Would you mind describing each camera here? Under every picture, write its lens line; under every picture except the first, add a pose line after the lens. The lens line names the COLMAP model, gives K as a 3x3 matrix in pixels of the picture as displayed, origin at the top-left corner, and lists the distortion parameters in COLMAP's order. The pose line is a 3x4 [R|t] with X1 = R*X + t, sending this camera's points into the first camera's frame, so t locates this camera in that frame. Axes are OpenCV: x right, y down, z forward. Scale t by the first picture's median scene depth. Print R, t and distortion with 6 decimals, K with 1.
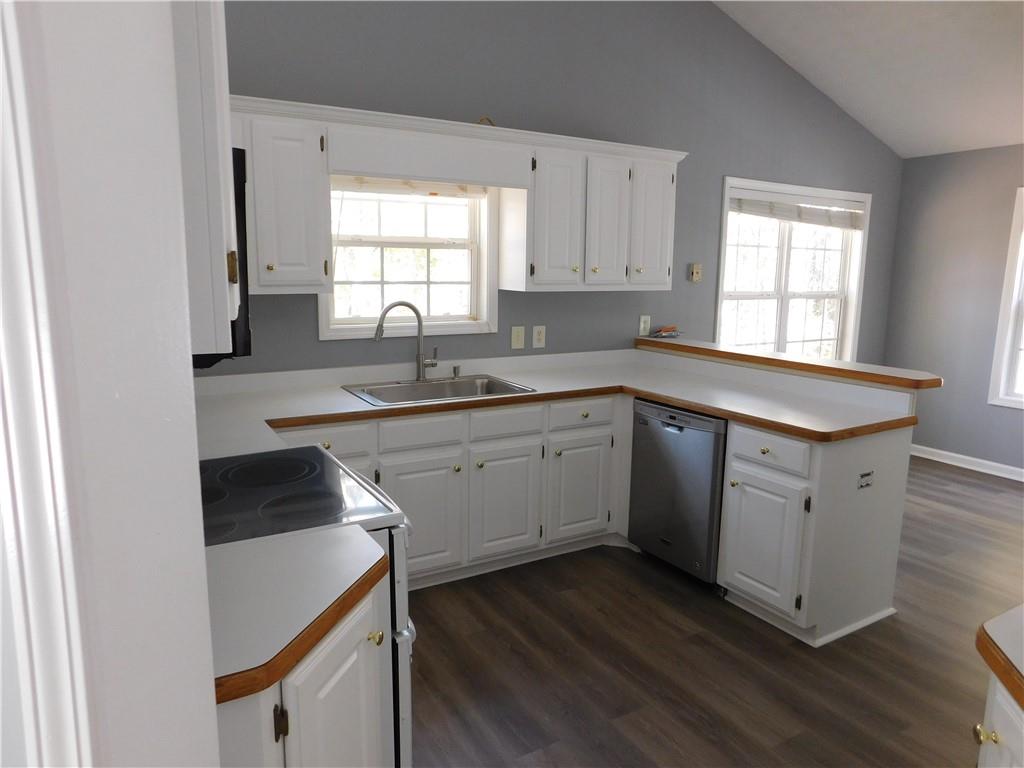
lens RADIAL K [[686.2, 0, 512.0], [0, 686.2, 384.0], [0, 0, 1]] dist [-0.100970, 0.089764]
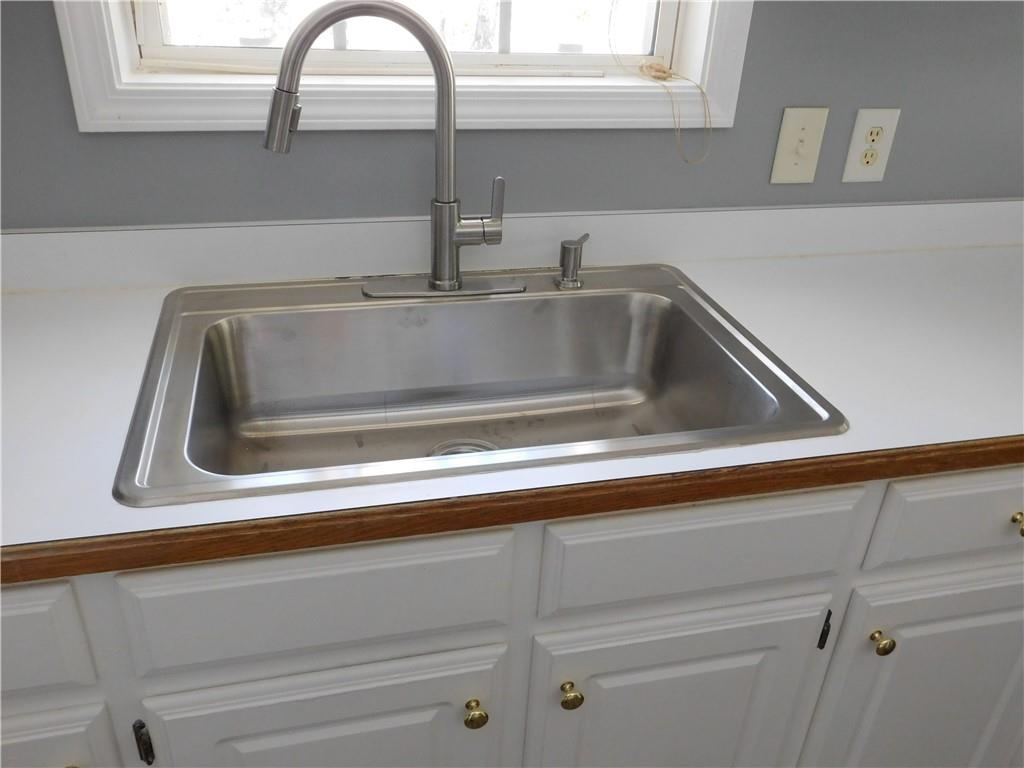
lens RADIAL K [[839.8, 0, 507.1], [0, 839.8, 375.9], [0, 0, 1]] dist [-0.000048, 0.015728]
pose [[0.958156, 0.158699, -0.238225, -0.011611], [-0.082474, 0.950003, 0.301150, -0.079230], [0.274107, -0.268902, 0.923340, 0.651446]]
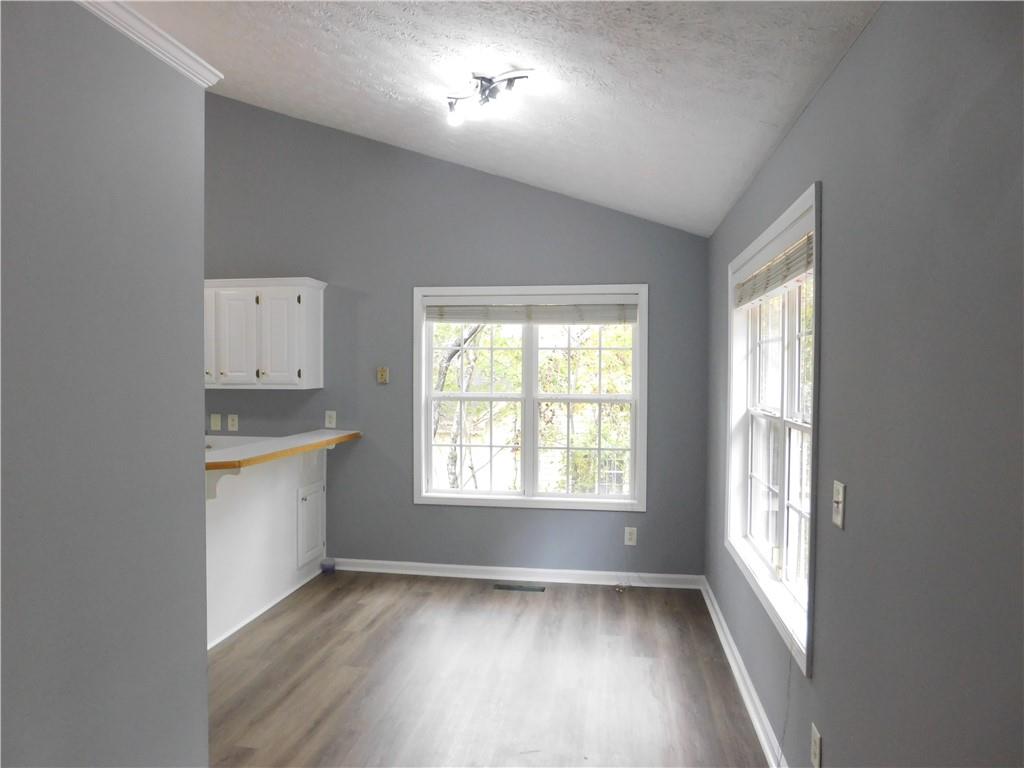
lens RADIAL K [[686.2, 0, 512.0], [0, 686.2, 384.0], [0, 0, 1]] dist [-0.100970, 0.089764]
pose [[0.773077, 0.004570, -0.634295, 1.456730], [-0.105042, 0.987090, -0.120913, -0.045649], [0.625554, 0.160103, 0.763577, 0.353959]]
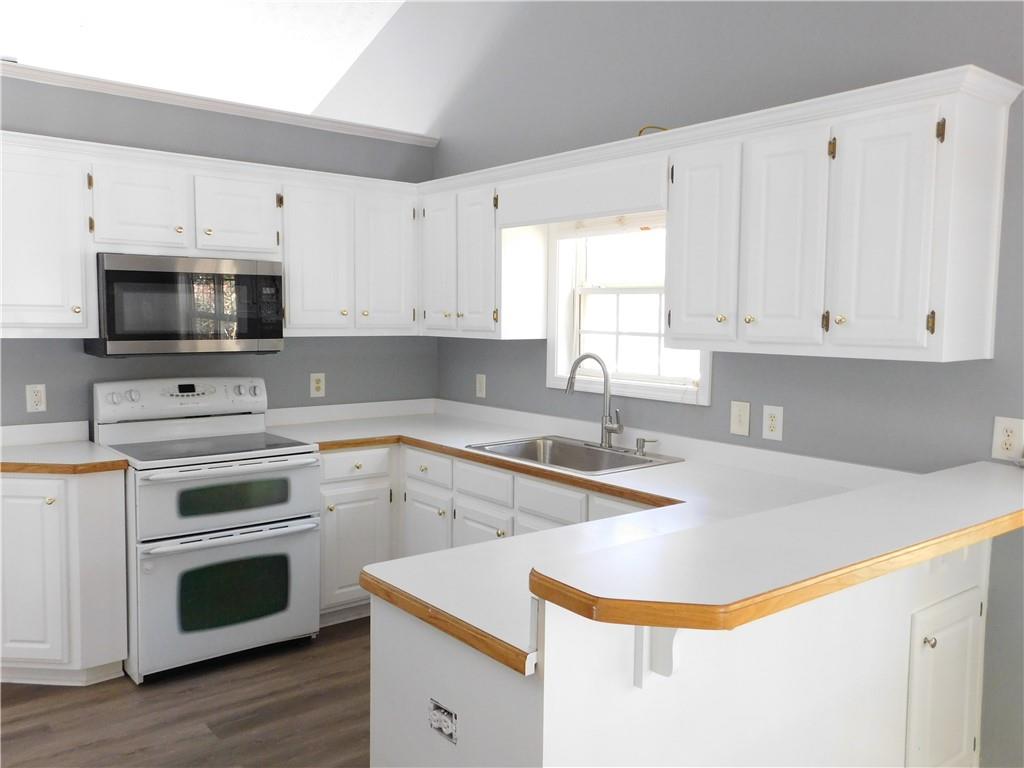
lens RADIAL K [[839.8, 0, 507.1], [0, 839.8, 375.9], [0, 0, 1]] dist [-0.000048, 0.015728]
pose [[0.136943, 0.063691, -0.988529, 0.878421], [-0.179959, 0.982924, 0.038400, -0.109113], [0.974095, 0.172636, 0.146067, 0.705774]]
